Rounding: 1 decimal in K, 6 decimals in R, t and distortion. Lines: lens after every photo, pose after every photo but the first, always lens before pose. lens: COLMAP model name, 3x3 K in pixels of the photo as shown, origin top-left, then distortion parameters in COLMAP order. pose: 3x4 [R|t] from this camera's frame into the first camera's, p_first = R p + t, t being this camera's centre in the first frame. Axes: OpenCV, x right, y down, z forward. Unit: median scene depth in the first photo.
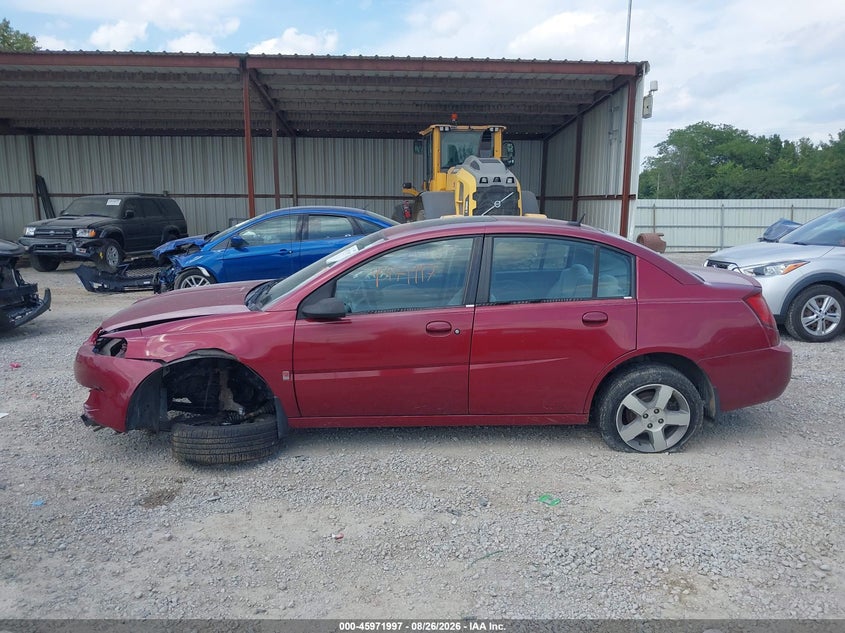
lens RADIAL K [[666.7, 0, 420.1], [0, 666.7, 317.0], [0, 0, 1]] dist [-0.010277, 0.002661]
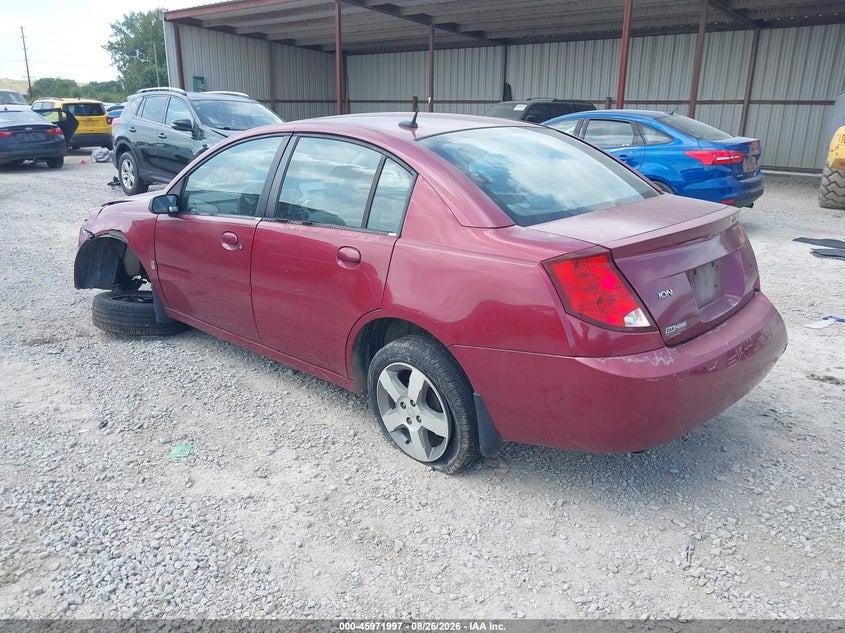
lens RADIAL K [[666.7, 0, 421.8], [0, 666.7, 311.4], [0, 0, 1]] dist [-0.010277, 0.002661]
pose [[0.713978, 0.205123, -0.669448, 0.790571], [-0.123171, 0.978010, 0.168304, -0.065900], [0.689249, -0.037708, 0.723542, 0.508440]]
